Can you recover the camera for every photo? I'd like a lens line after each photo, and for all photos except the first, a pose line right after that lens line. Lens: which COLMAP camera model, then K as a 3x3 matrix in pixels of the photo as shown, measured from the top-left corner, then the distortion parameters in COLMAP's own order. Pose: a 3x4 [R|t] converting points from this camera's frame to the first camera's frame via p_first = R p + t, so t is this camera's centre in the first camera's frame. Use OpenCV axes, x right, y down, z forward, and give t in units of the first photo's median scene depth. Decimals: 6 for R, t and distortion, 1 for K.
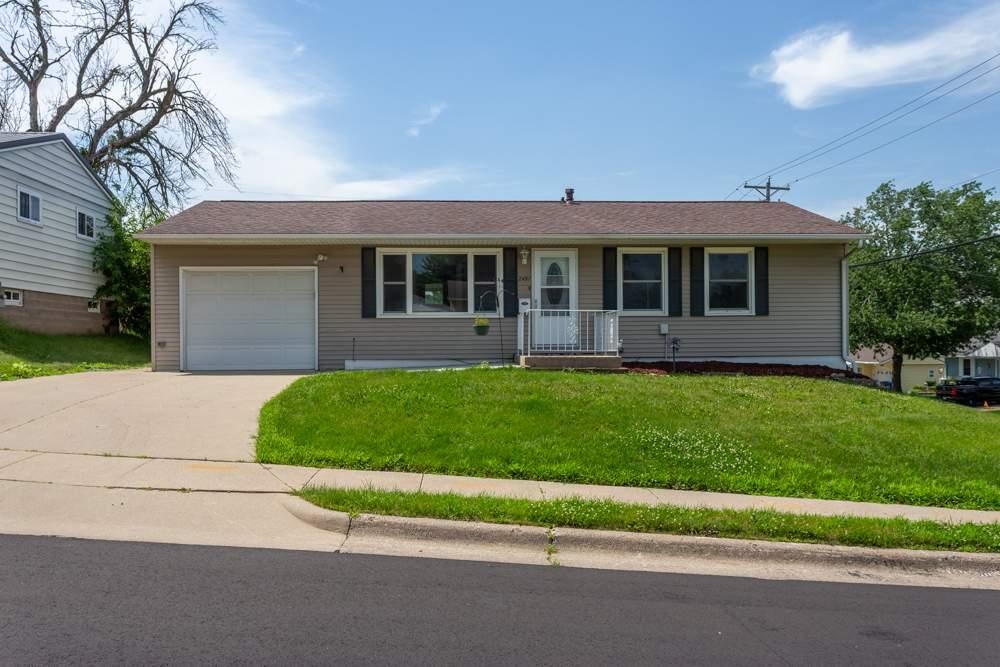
lens RADIAL K [[813.2, 0, 501.6], [0, 813.2, 332.3], [0, 0, 1]] dist [0.026500, 0.003583]
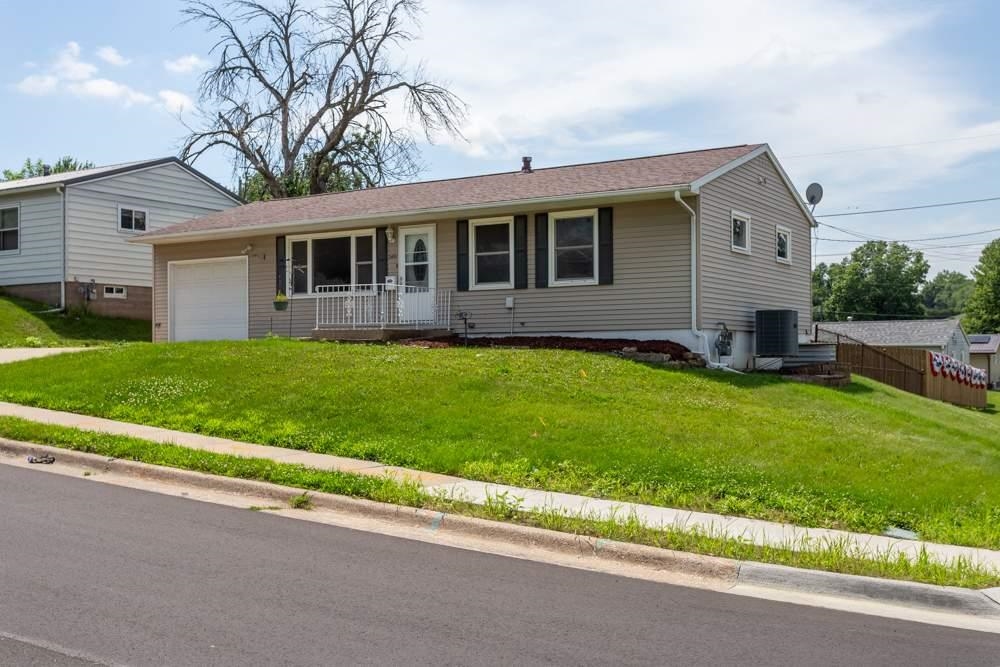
lens RADIAL K [[1050.1, 0, 499.3], [0, 1050.1, 340.7], [0, 0, 1]] dist [0.015275, 0.000000]
pose [[0.816505, -0.005149, -0.577315, 0.890488], [0.008078, 0.999964, 0.002506, 0.037064], [0.577281, -0.006709, 0.816518, -0.003238]]
